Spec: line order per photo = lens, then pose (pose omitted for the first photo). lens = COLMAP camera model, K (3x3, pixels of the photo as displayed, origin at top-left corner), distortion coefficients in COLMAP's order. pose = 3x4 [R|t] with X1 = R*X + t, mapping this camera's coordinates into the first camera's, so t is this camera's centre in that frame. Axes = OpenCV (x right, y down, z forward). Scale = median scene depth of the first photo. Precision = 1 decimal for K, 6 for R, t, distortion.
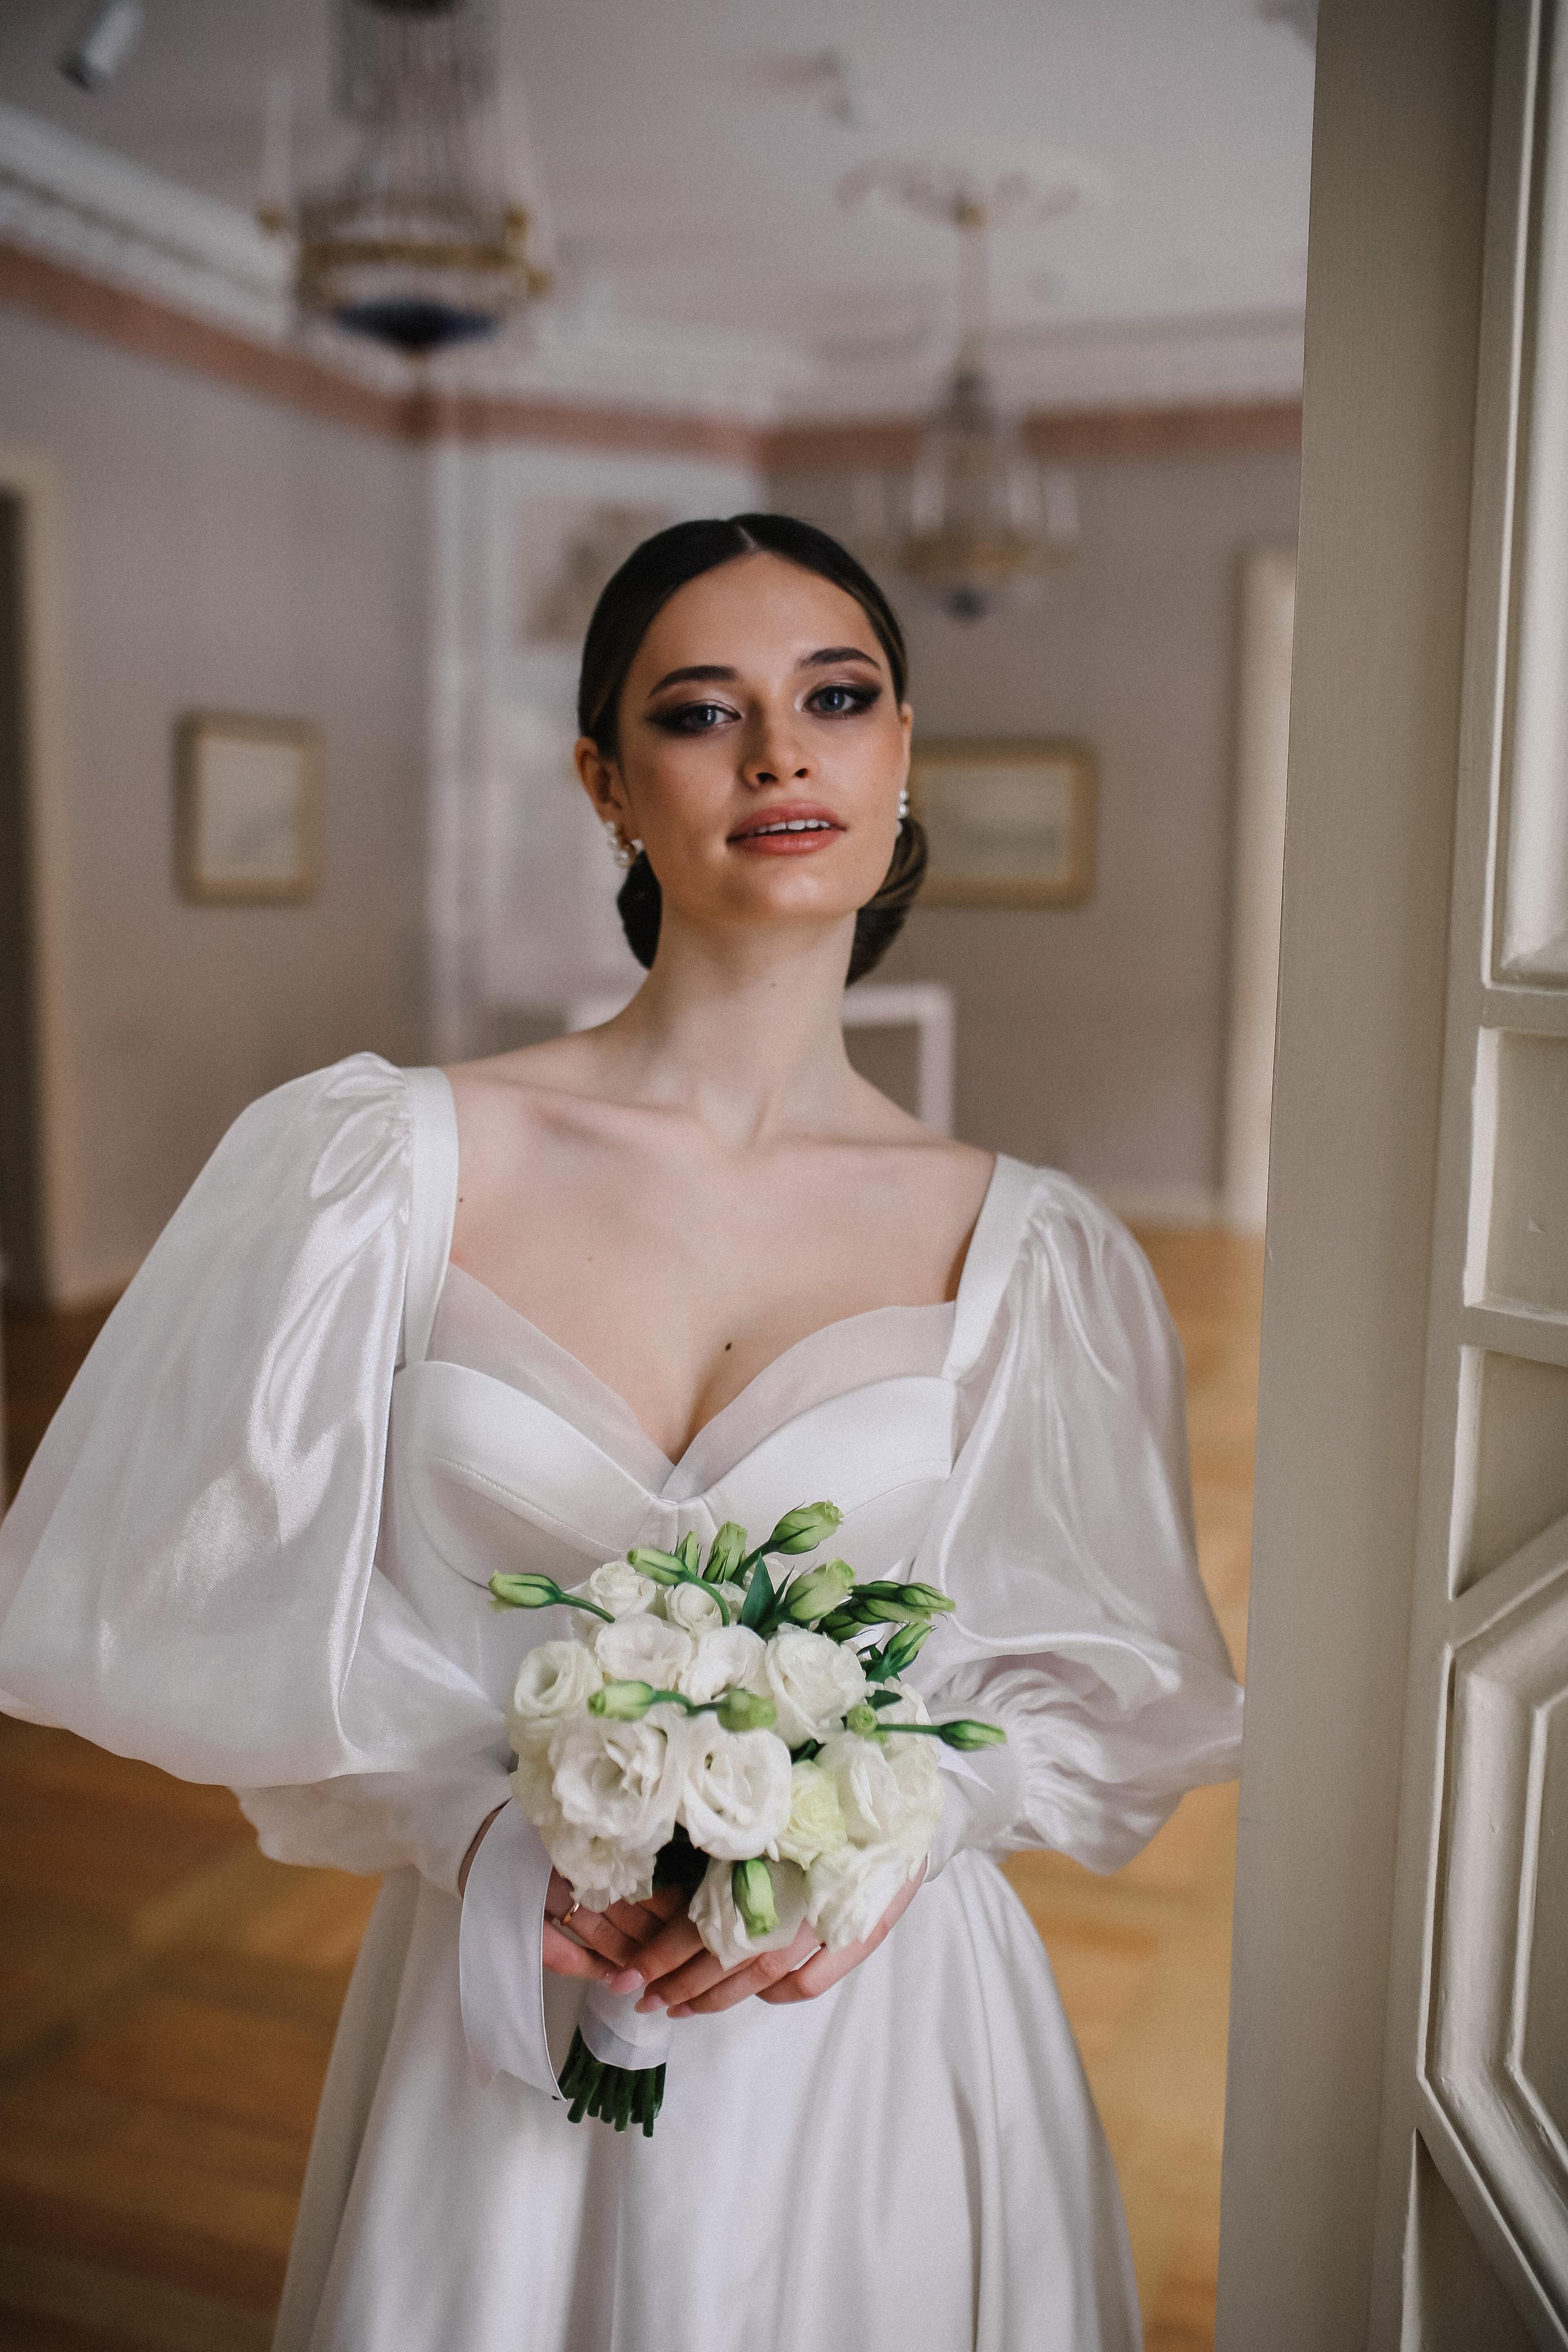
lens RADIAL K [[2222.6, 0, 784.0], [0, 2222.6, 1176.0], [0, 0, 1]] dist [-0.009609, 0.002564]
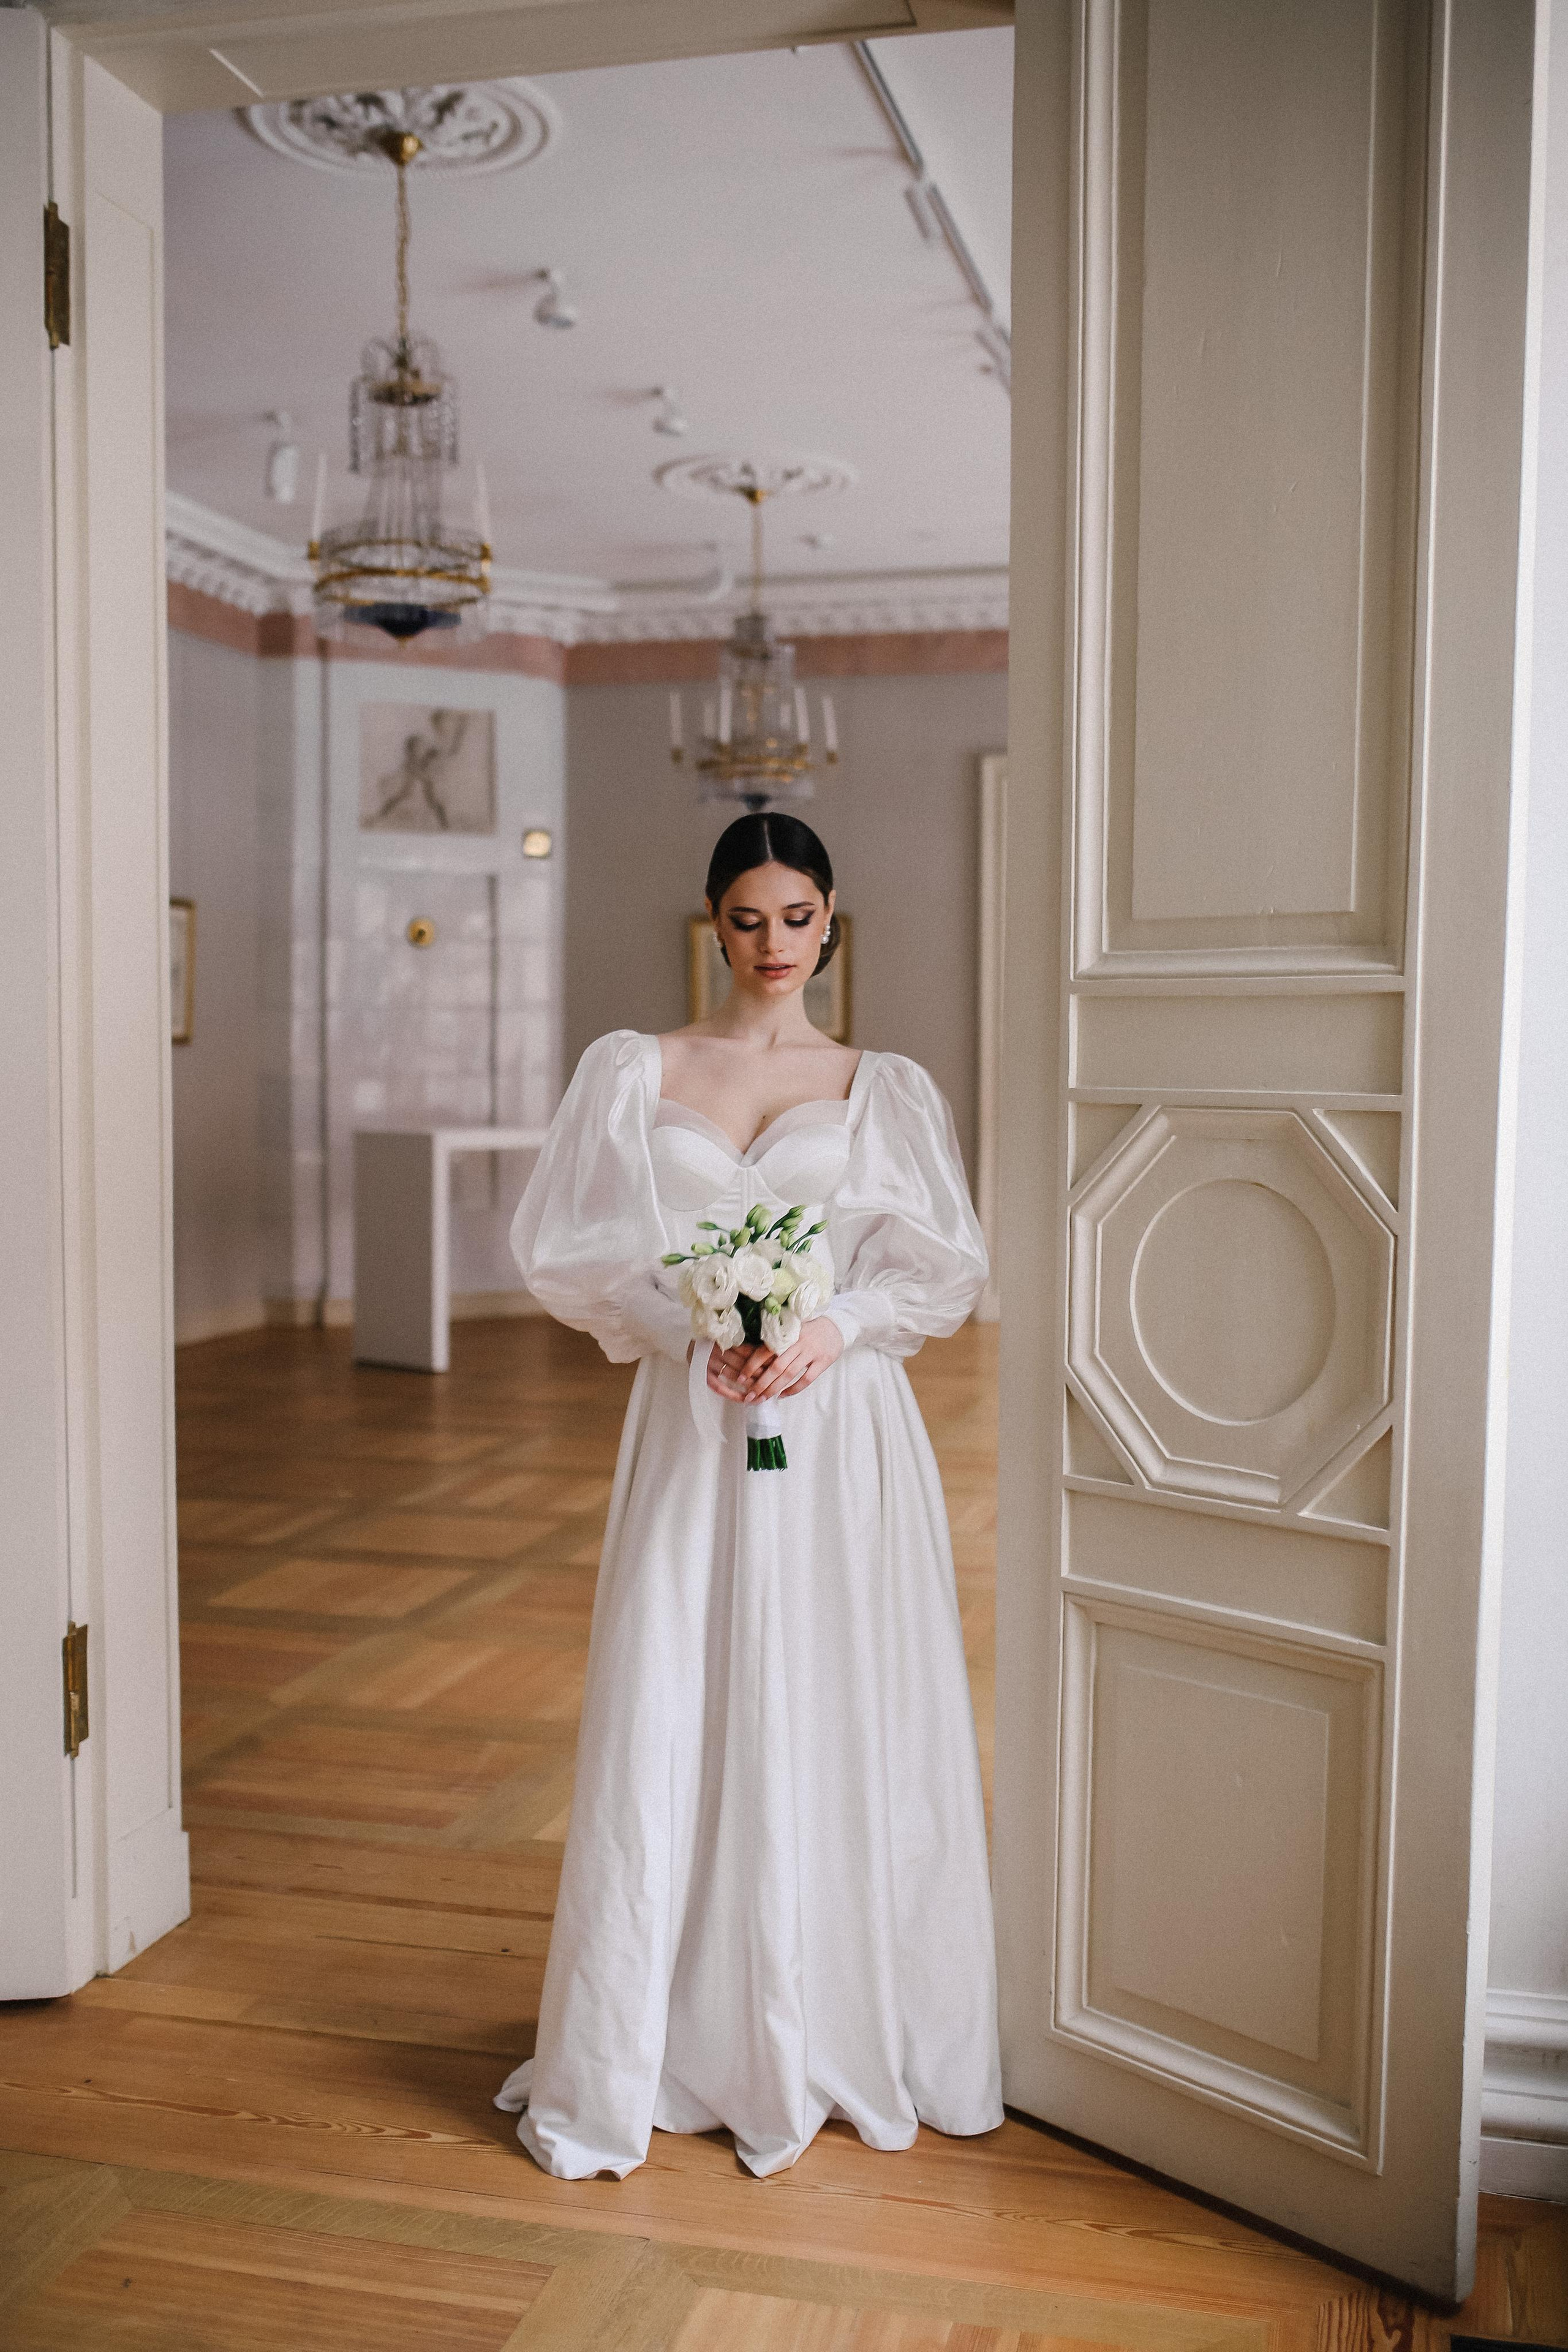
lens RADIAL K [[2222.6, 0, 784.0], [0, 2222.6, 1176.0], [0, 0, 1]] dist [-0.009609, 0.002564]
pose [[0.993983, -0.014040, 0.108631, -0.048576], [0.021485, 0.997476, -0.067672, 0.053312], [-0.107407, 0.069599, 0.991776, -0.277514]]
